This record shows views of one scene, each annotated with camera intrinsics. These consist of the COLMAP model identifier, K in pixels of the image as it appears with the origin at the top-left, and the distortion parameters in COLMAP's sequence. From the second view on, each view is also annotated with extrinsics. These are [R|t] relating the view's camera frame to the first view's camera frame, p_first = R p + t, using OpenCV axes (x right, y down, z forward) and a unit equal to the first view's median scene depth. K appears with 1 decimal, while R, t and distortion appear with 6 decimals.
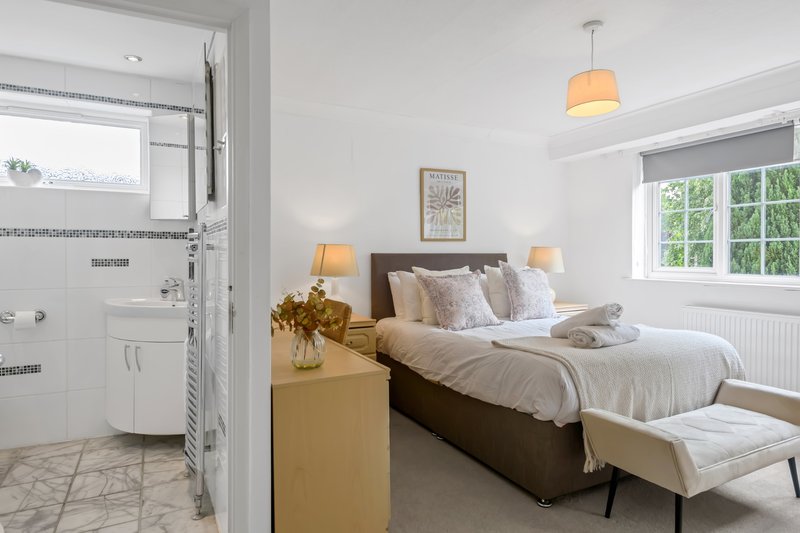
lens RADIAL K [[467.1, 0, 398.5], [0, 467.1, 258.1], [0, 0, 1]] dist [0.035787, 0.001593]
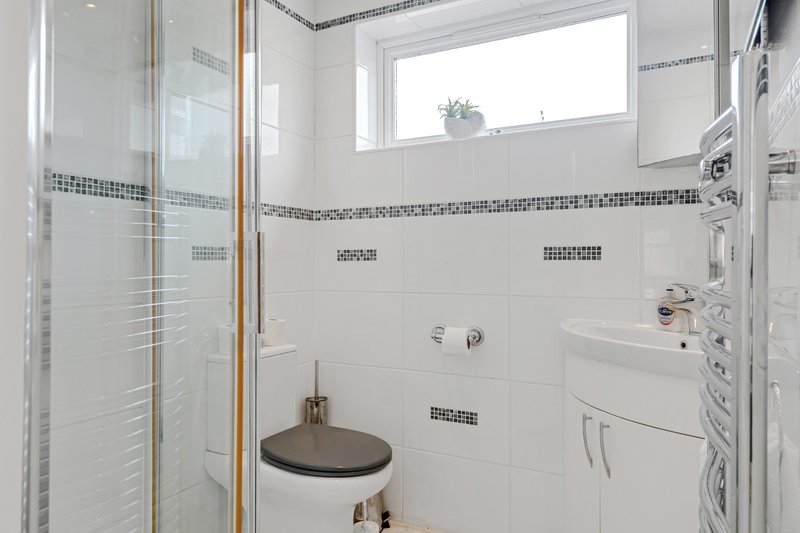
lens RADIAL K [[550.5, 0, 401.0], [0, 550.5, 262.4], [0, 0, 1]] dist [-0.000098, -0.000593]
pose [[0.574284, -0.005637, -0.818637, -0.140198], [-0.003031, 0.999955, -0.009012, 0.019436], [0.818651, 0.007656, 0.574241, 0.335897]]
